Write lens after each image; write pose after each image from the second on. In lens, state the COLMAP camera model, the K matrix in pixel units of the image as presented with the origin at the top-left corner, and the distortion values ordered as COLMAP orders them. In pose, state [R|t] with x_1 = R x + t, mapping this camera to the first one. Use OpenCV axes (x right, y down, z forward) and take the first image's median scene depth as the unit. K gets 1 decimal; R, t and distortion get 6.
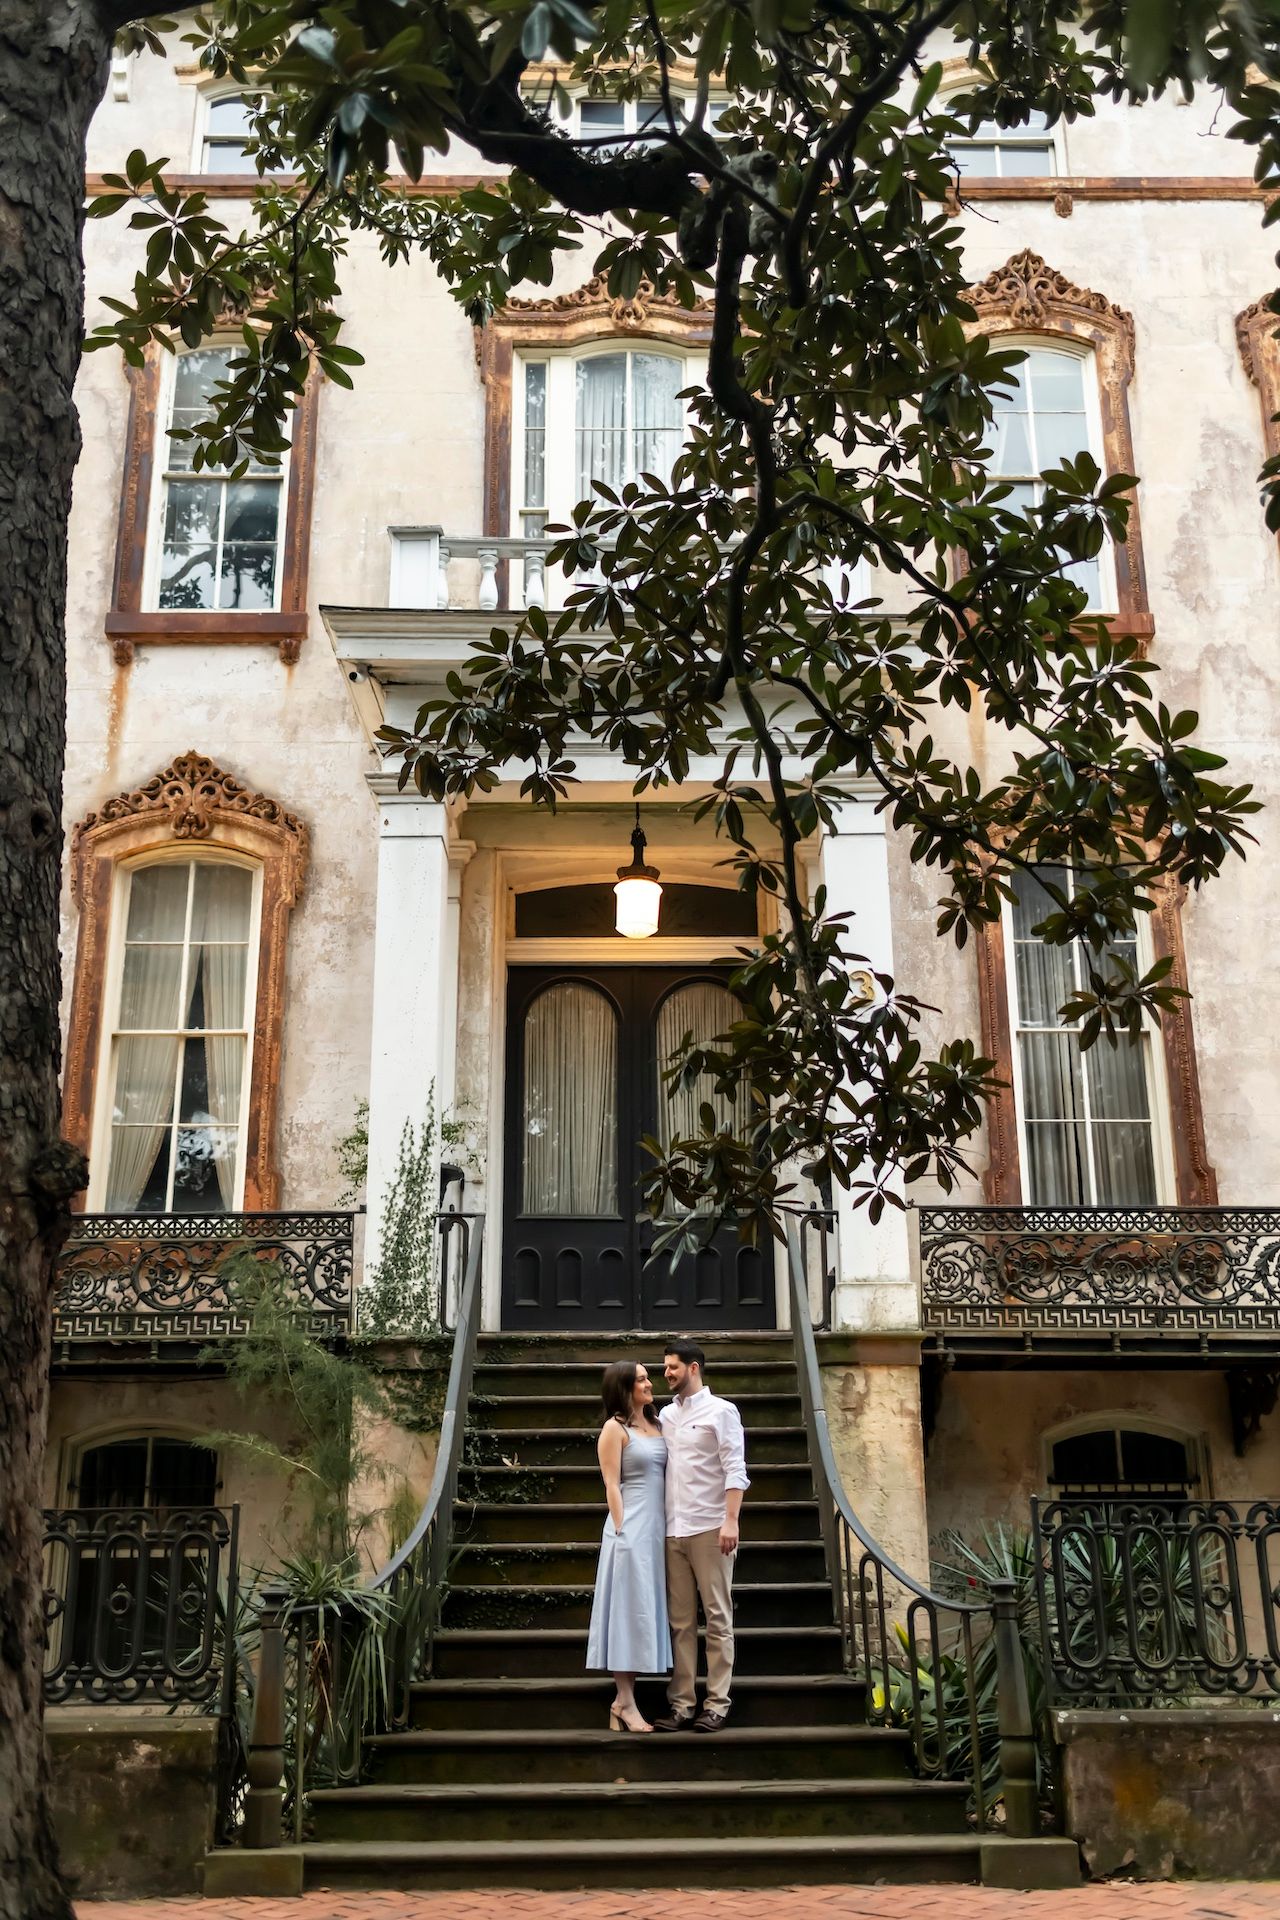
lens RADIAL K [[1886.9, 0, 650.3], [0, 1886.9, 953.3], [0, 0, 1]] dist [0.003964, -0.012435]
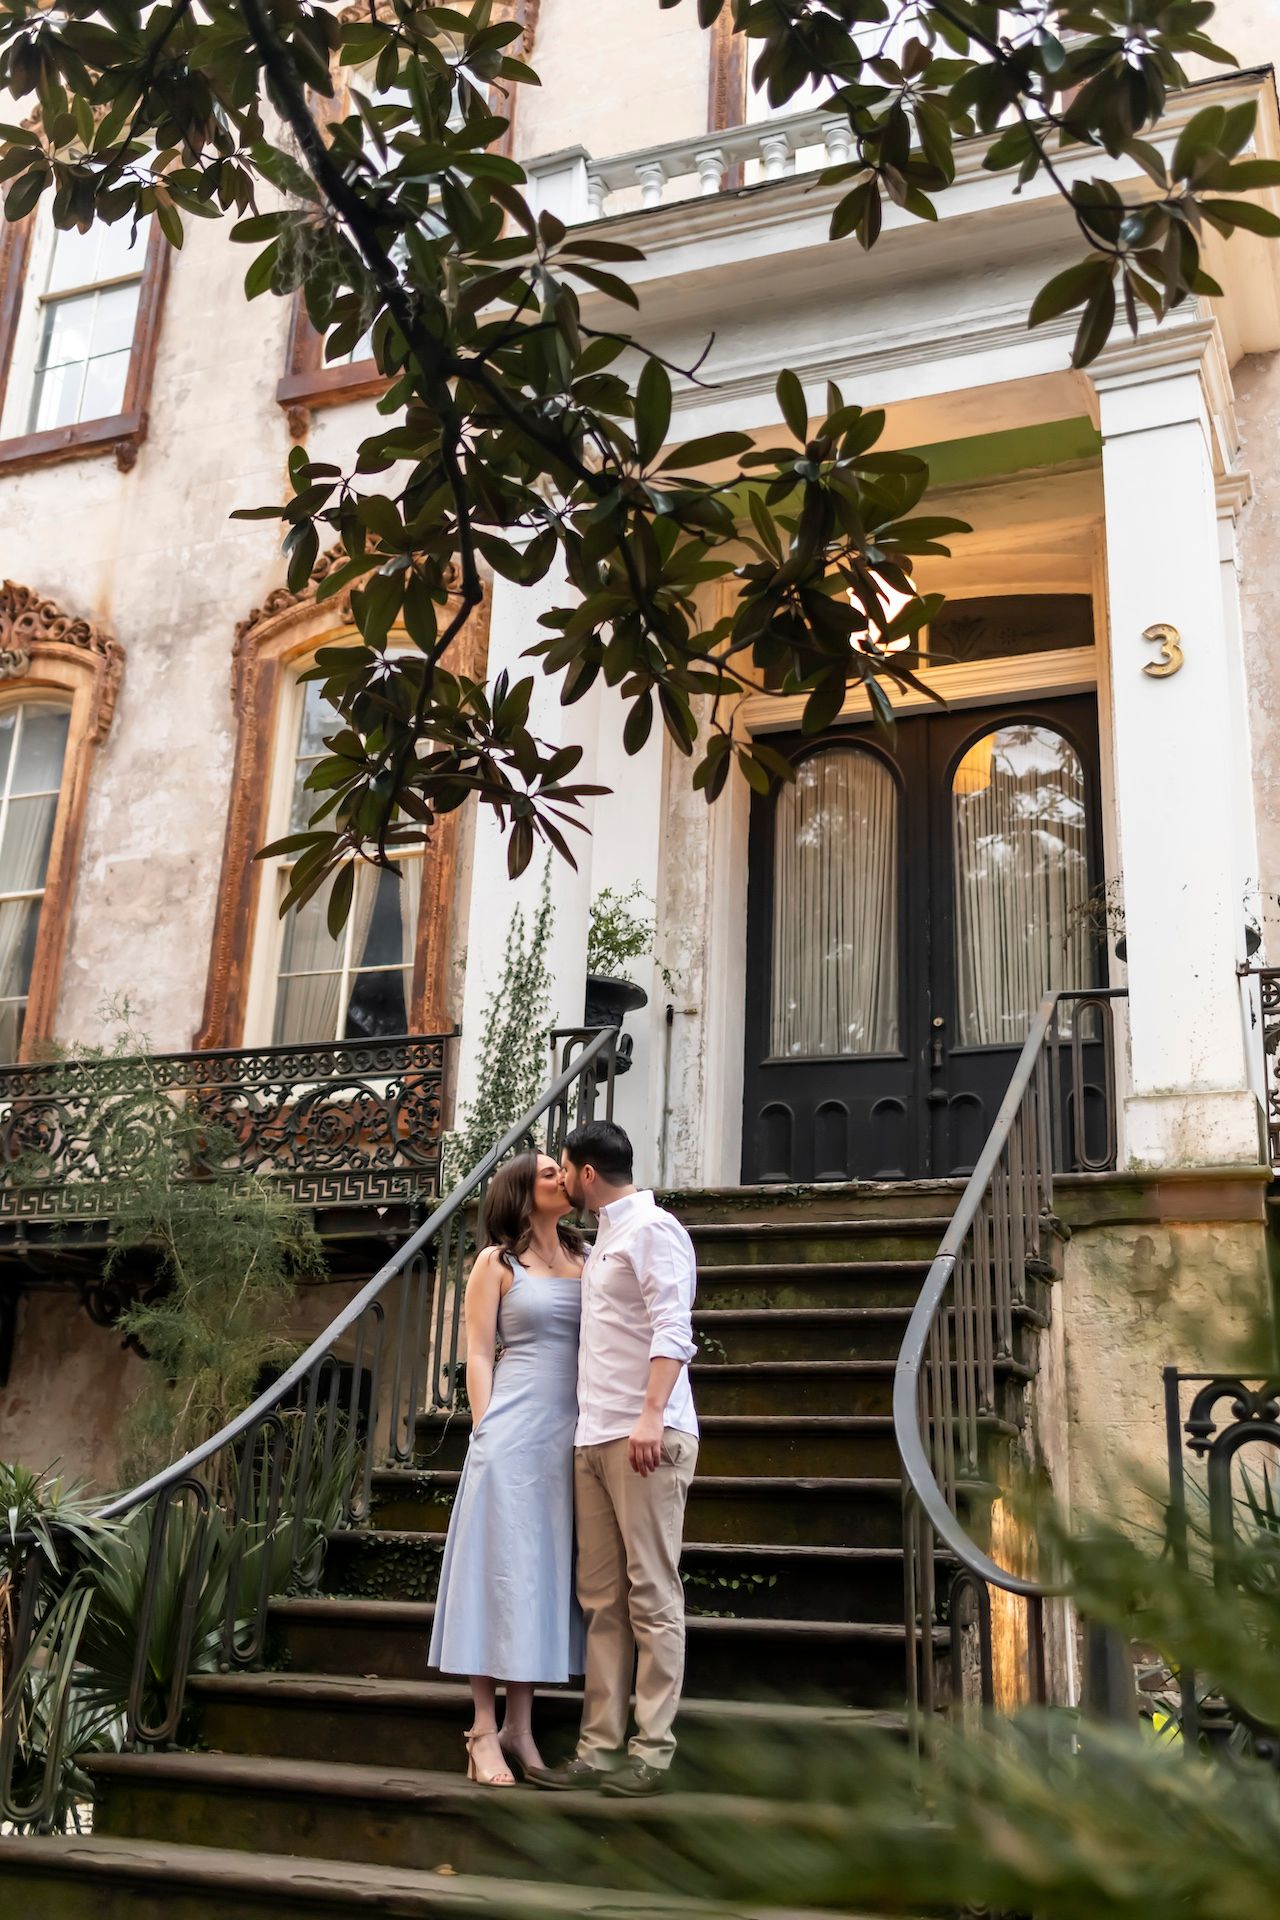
lens RADIAL K [[1886.9, 0, 650.3], [0, 1886.9, 953.3], [0, 0, 1]] dist [0.003964, -0.012435]
pose [[0.923829, -0.078377, -0.374697, 0.192636], [0.073811, 0.996919, -0.026545, 0.131959], [0.375623, -0.003134, 0.926767, 0.356957]]
